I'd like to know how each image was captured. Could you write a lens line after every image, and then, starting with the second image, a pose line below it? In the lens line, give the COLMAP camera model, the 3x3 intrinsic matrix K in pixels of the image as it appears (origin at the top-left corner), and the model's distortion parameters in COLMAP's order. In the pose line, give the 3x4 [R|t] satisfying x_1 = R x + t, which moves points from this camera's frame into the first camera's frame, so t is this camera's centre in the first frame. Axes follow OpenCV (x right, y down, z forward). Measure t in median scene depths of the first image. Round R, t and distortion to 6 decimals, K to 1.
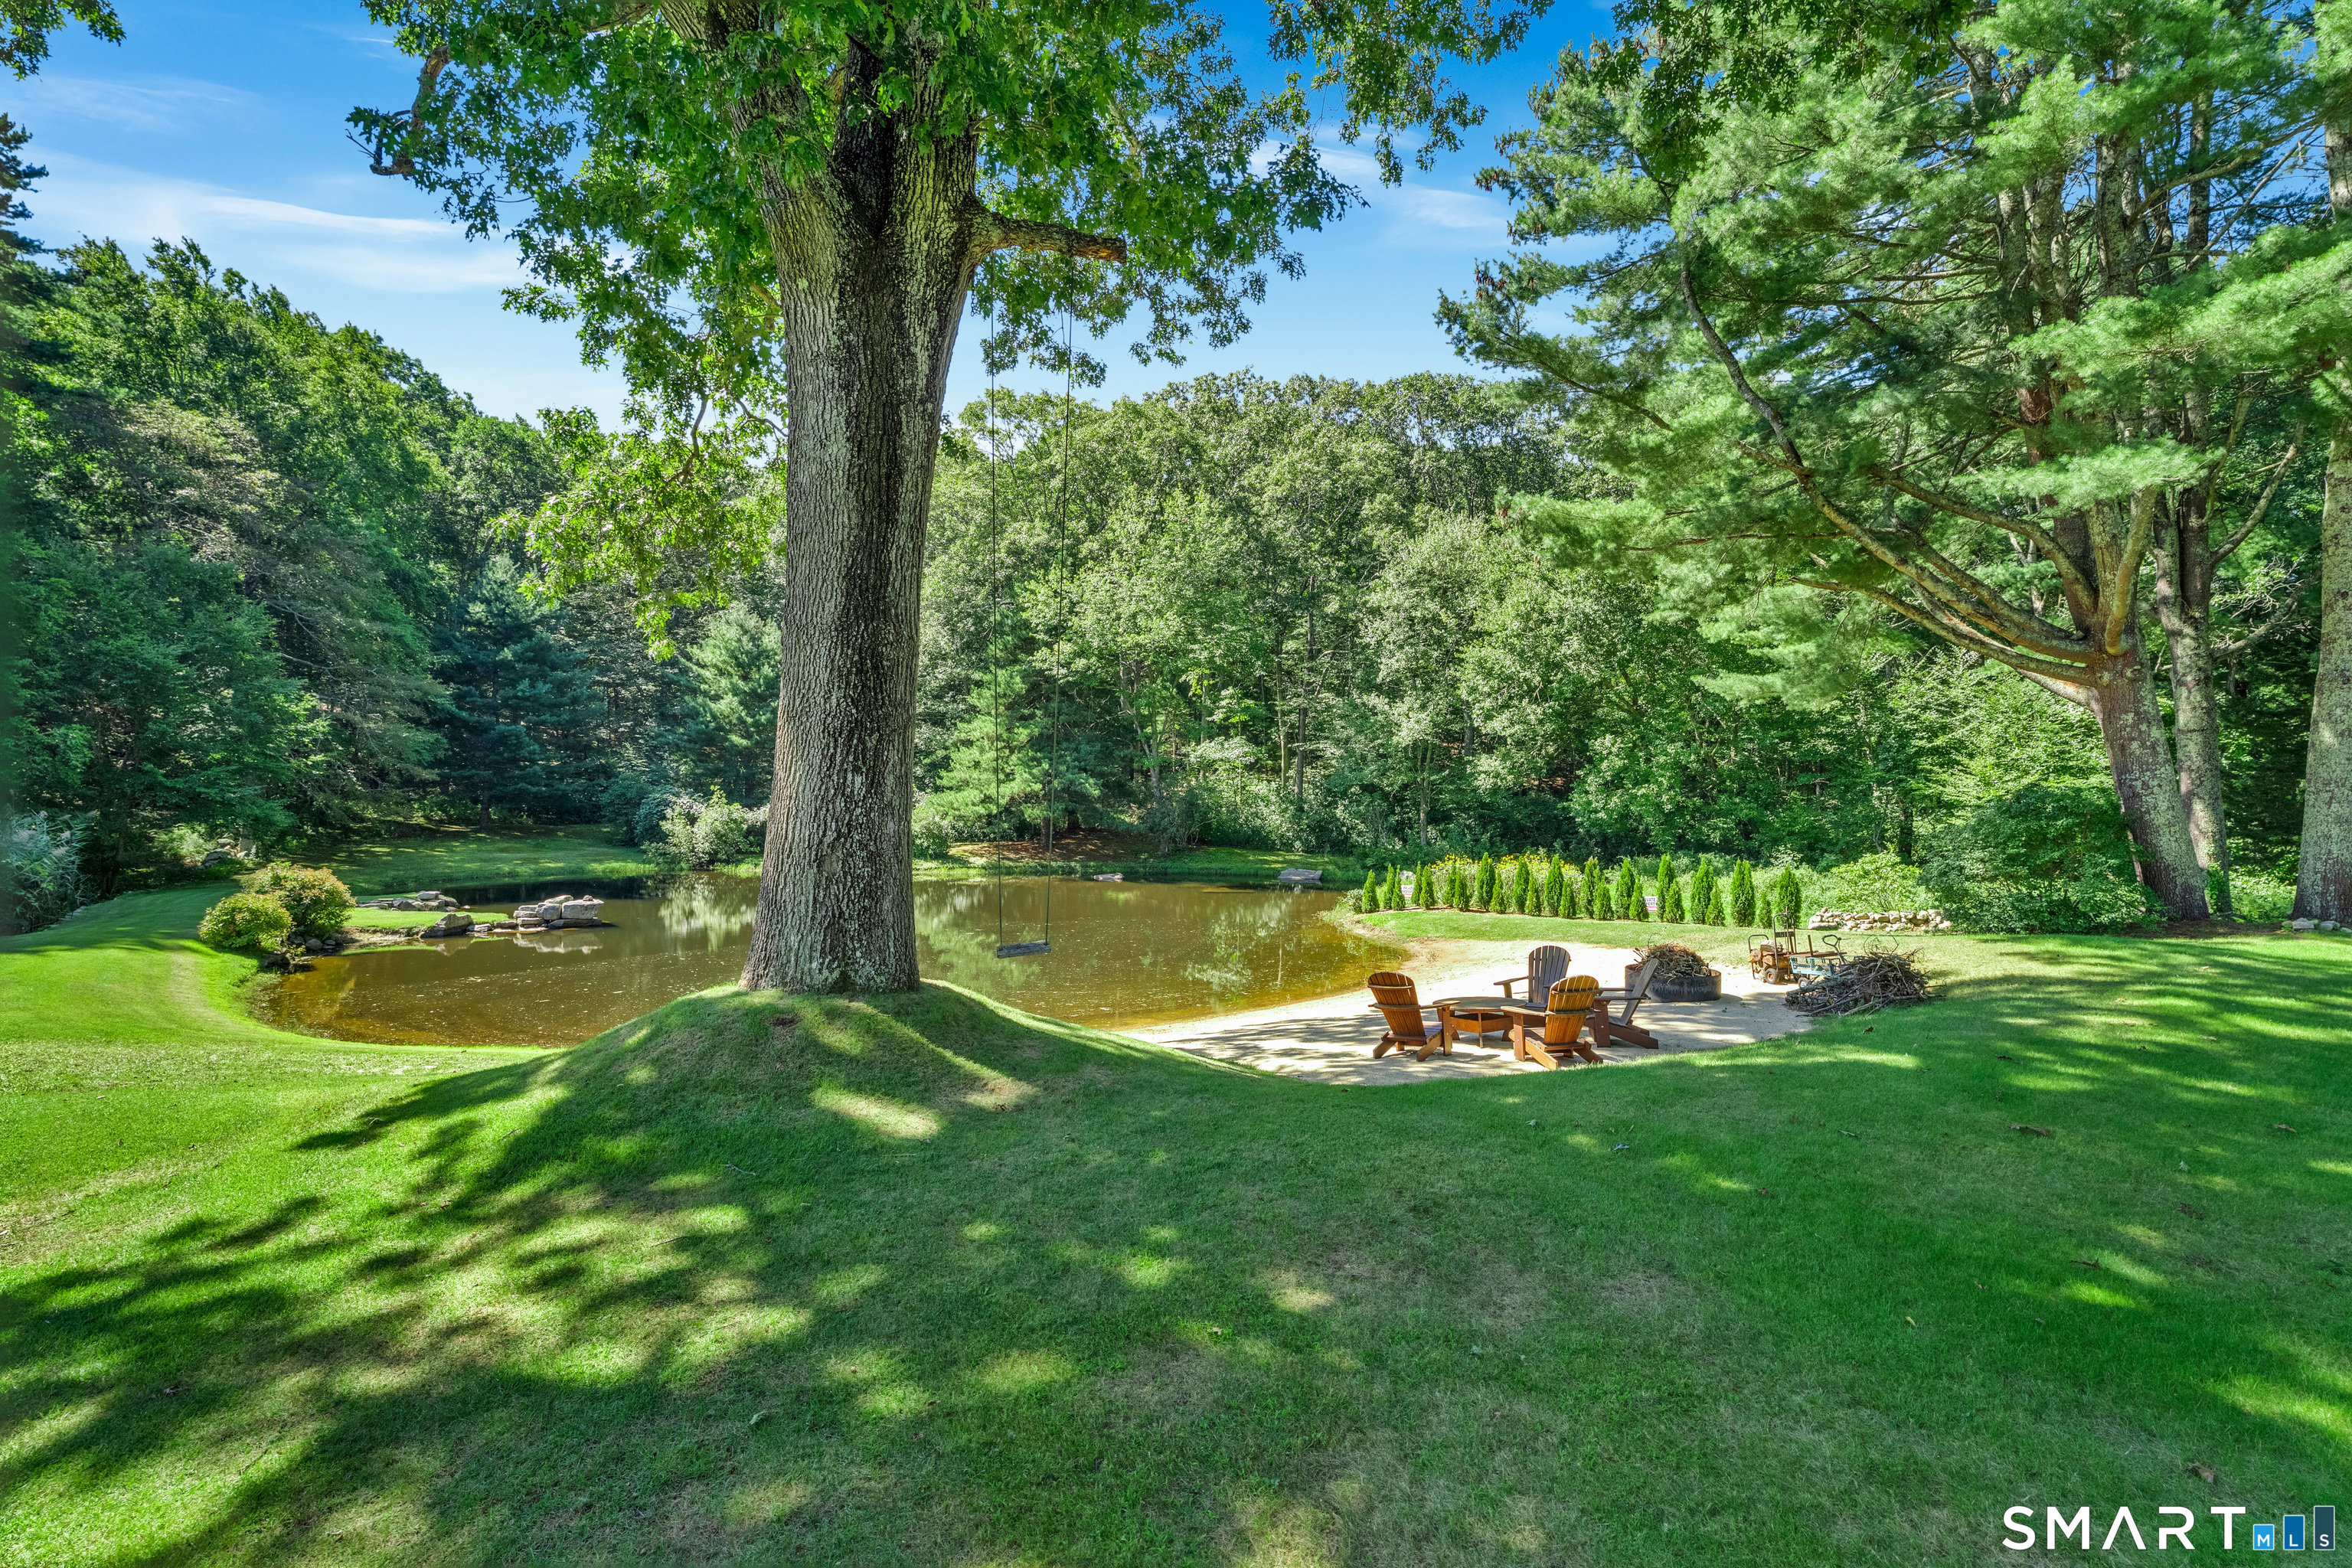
lens RADIAL K [[1047.9, 0, 1176.0], [0, 1047.9, 784.0], [0, 0, 1]] dist [0.003727, 0.000999]
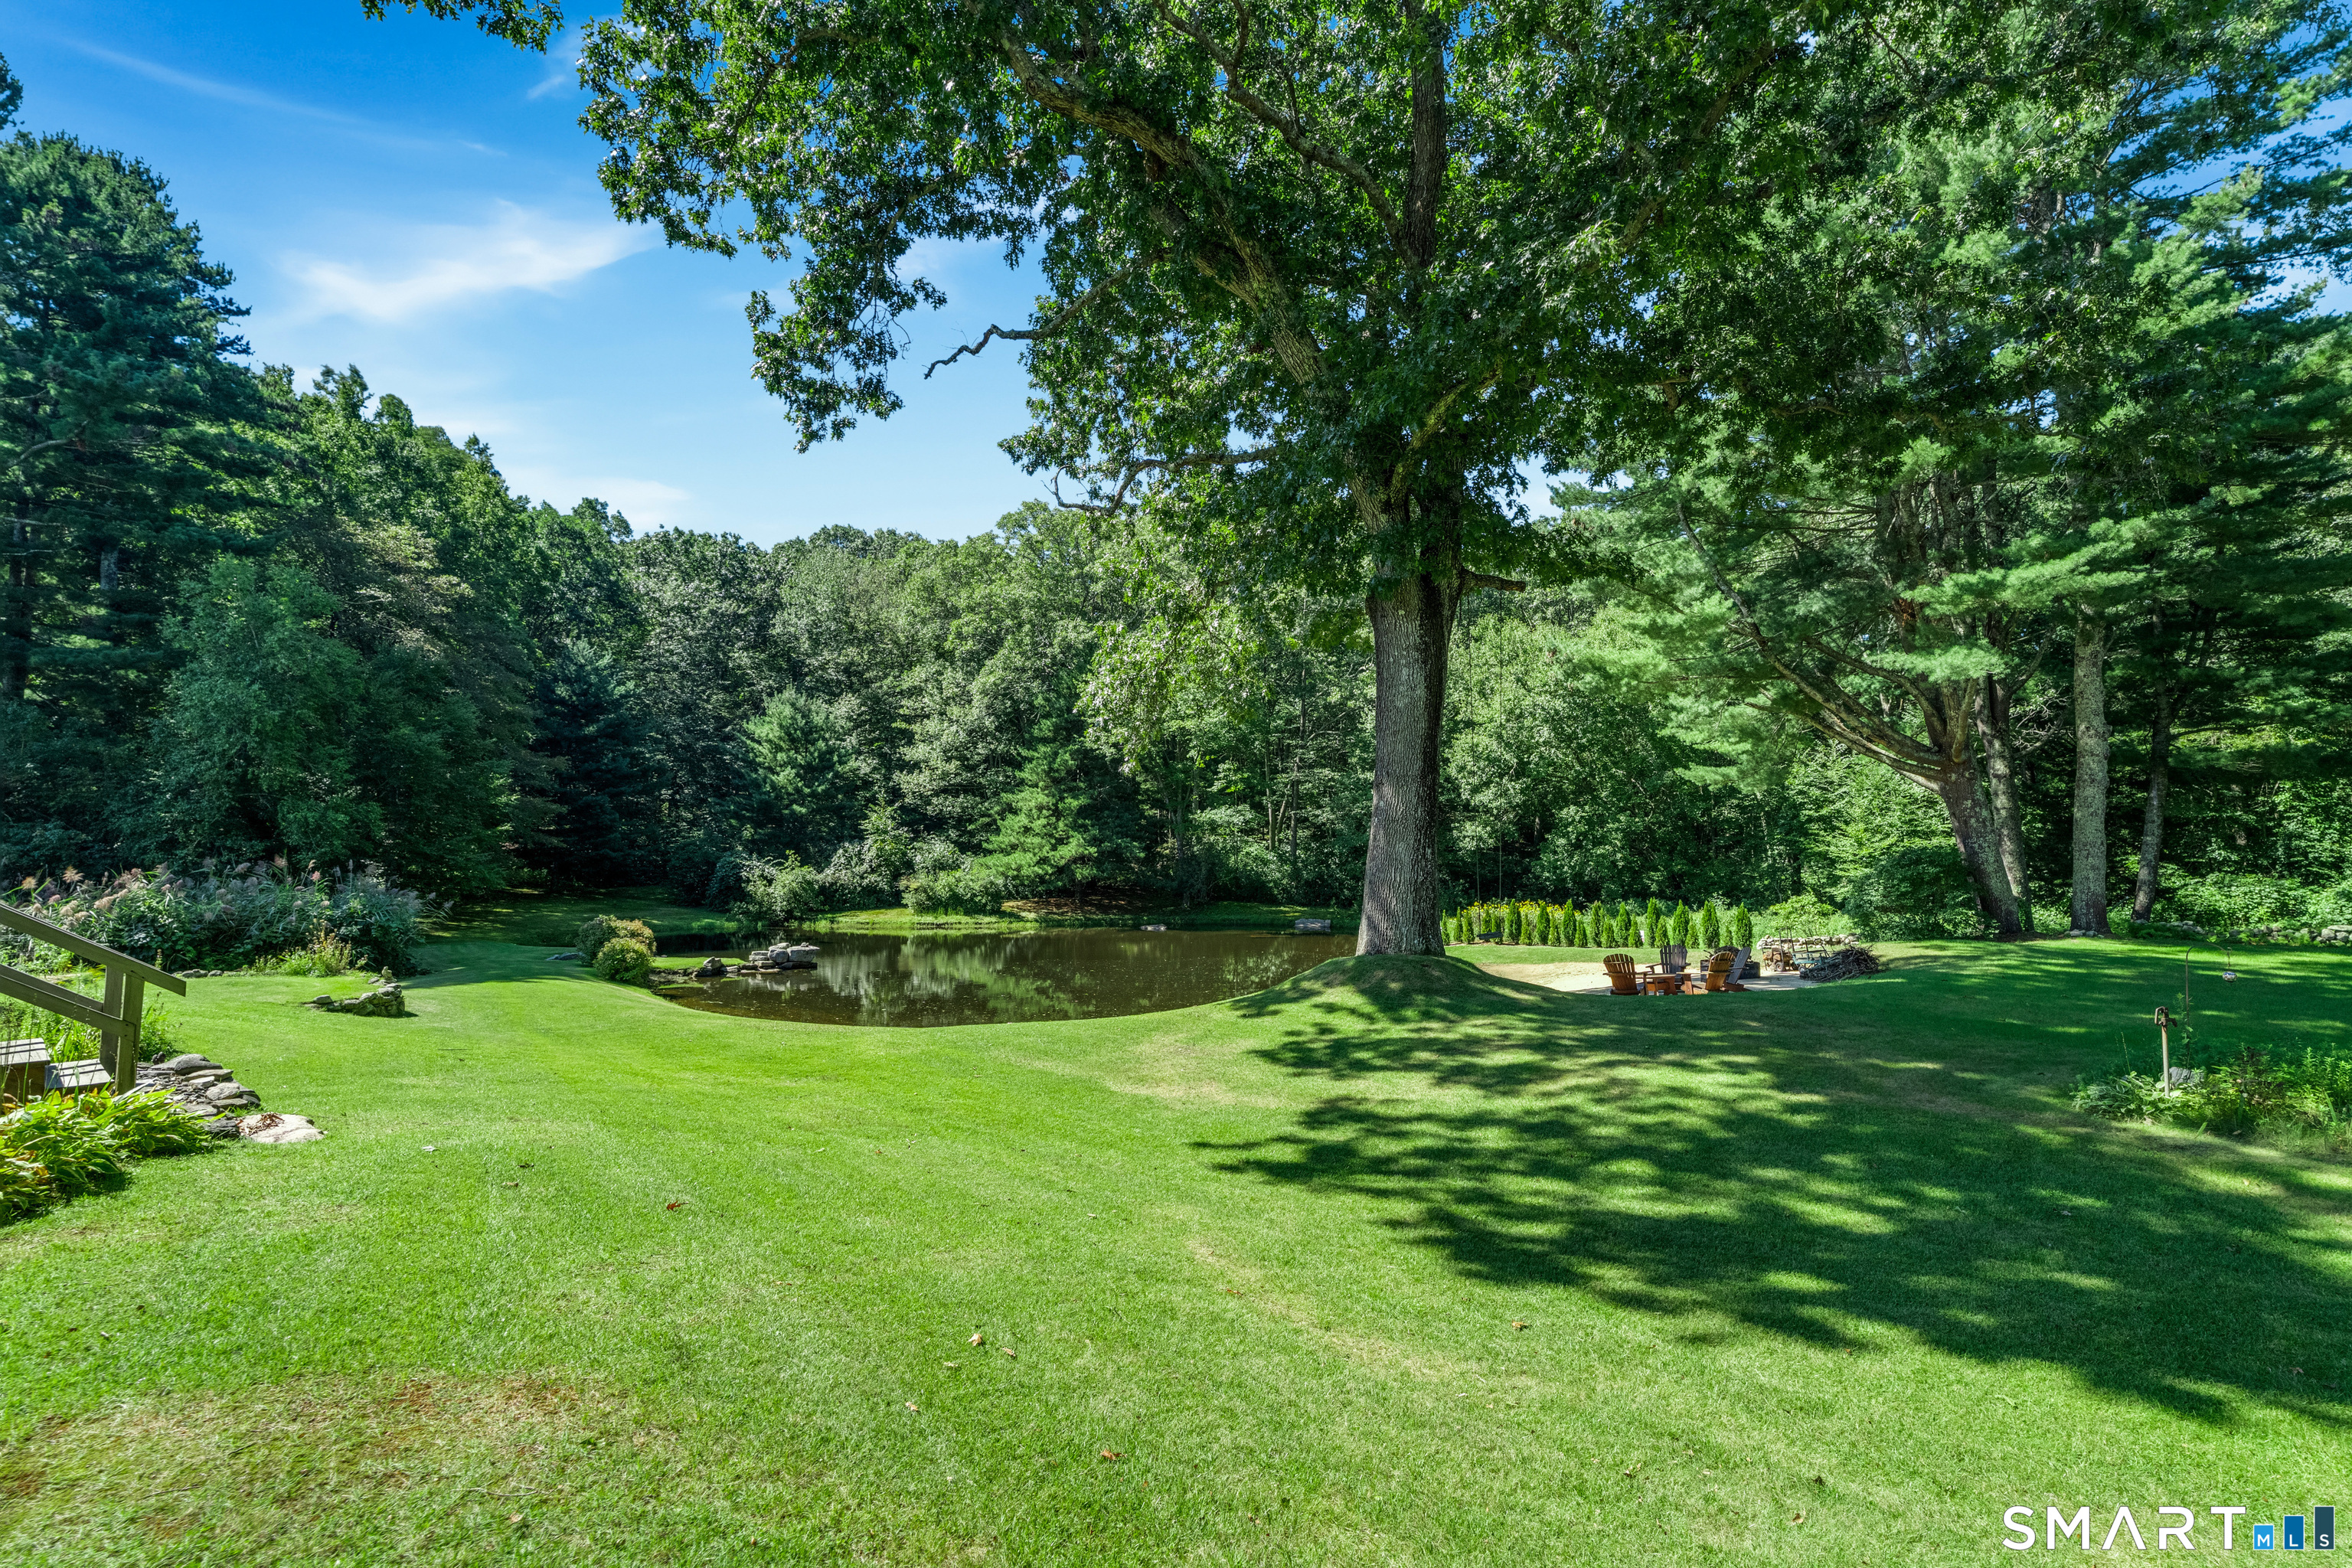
lens RADIAL K [[1047.9, 0, 1176.0], [0, 1047.9, 784.0], [0, 0, 1]] dist [0.003727, 0.000999]
pose [[0.994086, 0.001272, 0.108585, -0.184841], [0.004973, 0.998350, -0.057215, -0.003480], [-0.108478, 0.057416, 0.992439, -0.180444]]
